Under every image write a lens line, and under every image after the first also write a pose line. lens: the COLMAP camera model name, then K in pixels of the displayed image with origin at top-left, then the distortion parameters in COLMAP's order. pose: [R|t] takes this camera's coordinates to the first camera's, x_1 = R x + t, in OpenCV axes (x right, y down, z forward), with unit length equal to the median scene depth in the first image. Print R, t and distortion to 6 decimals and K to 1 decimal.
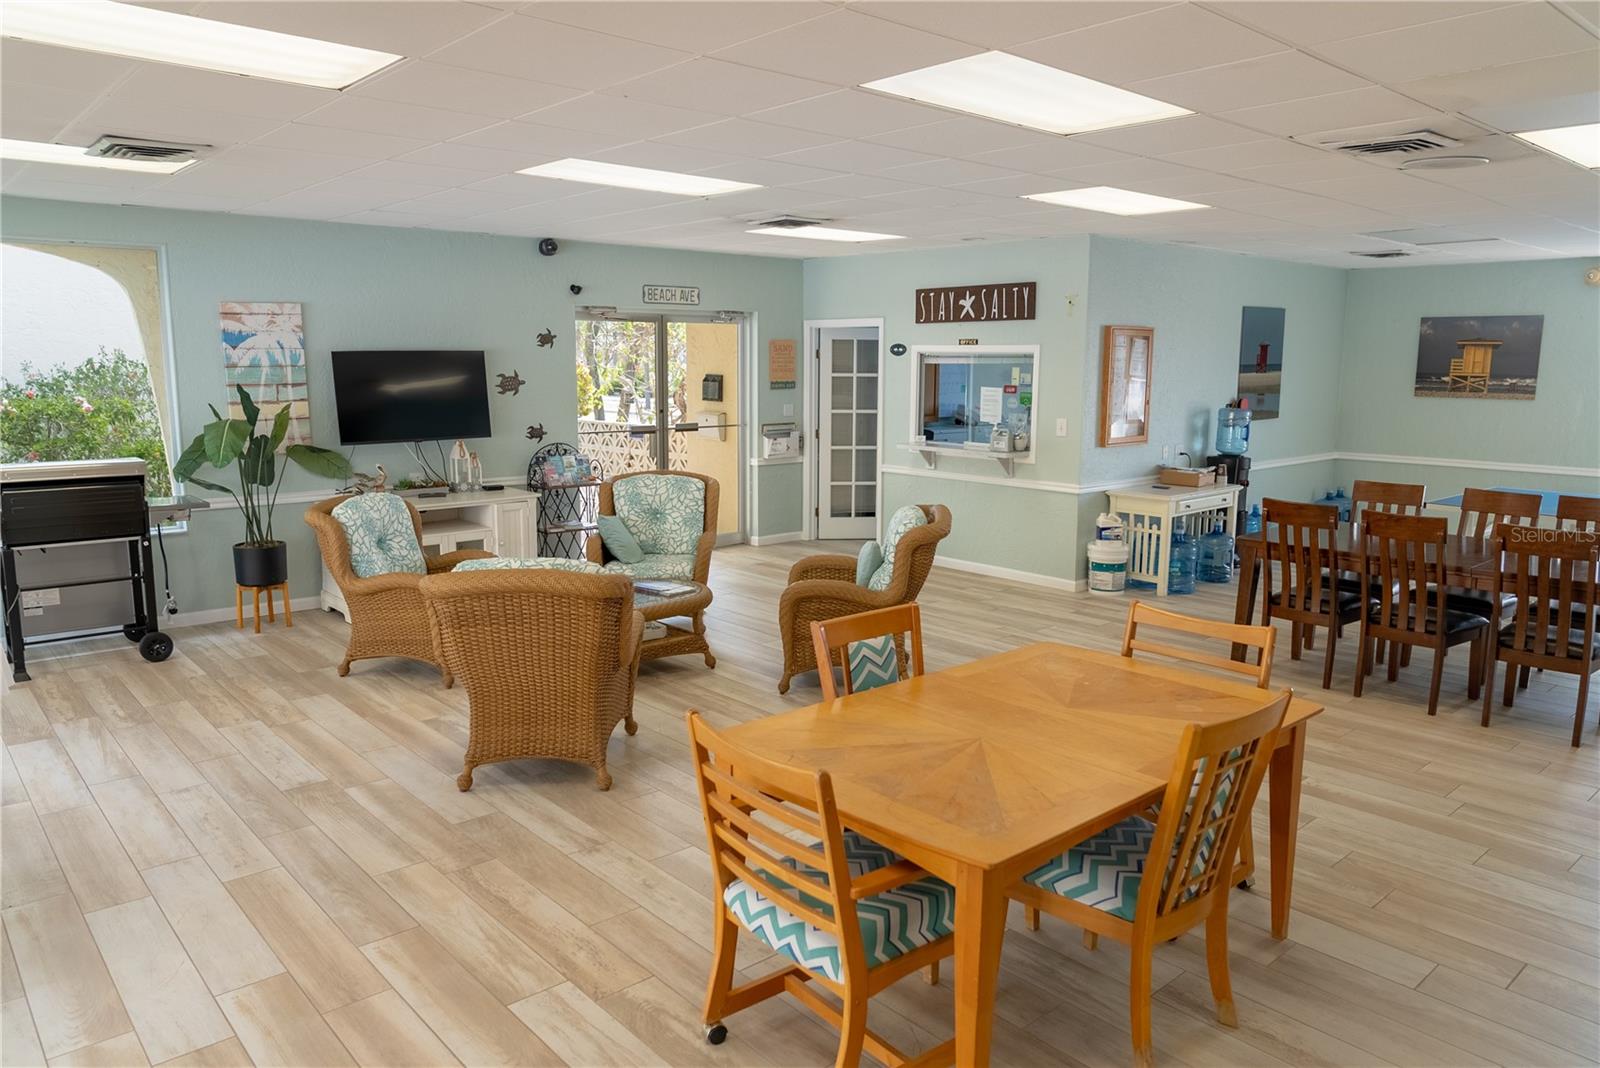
lens RADIAL K [[1094.5, 0, 795.0], [0, 1094.5, 530.4], [0, 0, 1]] dist [-0.024123, -0.002118]
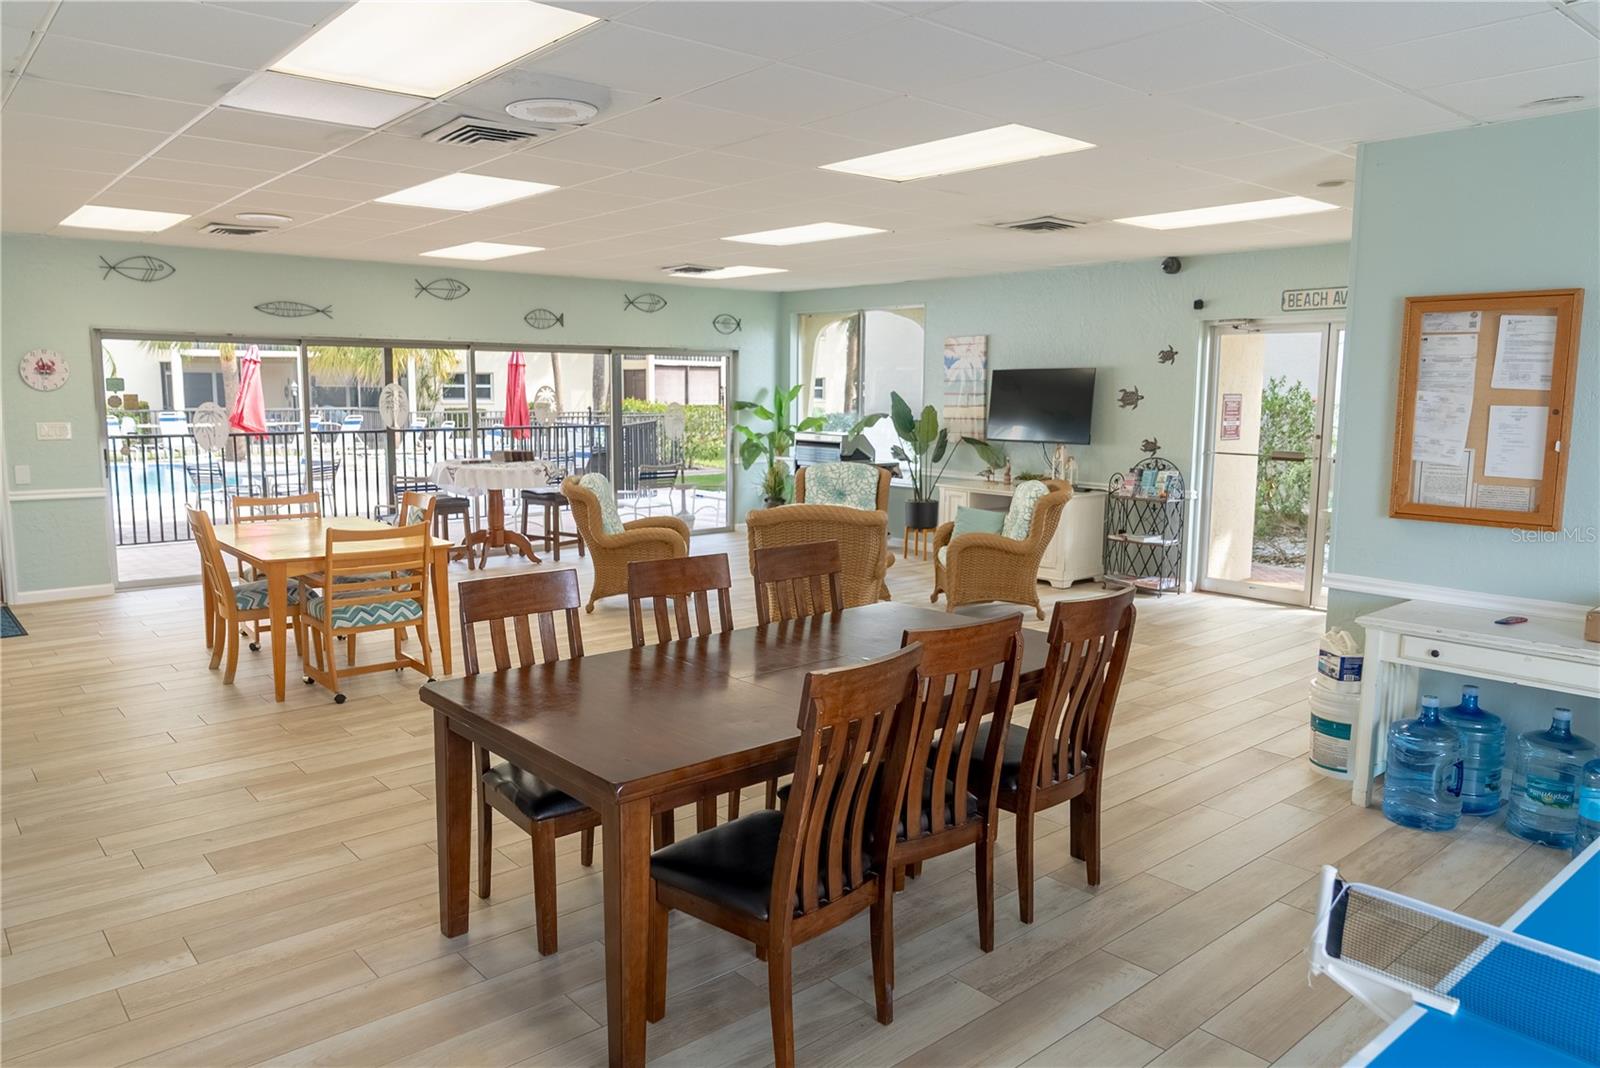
lens RADIAL K [[1094.5, 0, 792.4], [0, 1094.5, 534.2], [0, 0, 1]] dist [-0.024123, -0.002118]
pose [[-0.013312, 0.130618, -0.991343, 0.826724], [-0.160061, 0.978368, 0.131058, -0.091482], [0.987017, 0.160420, 0.007883, 0.687356]]
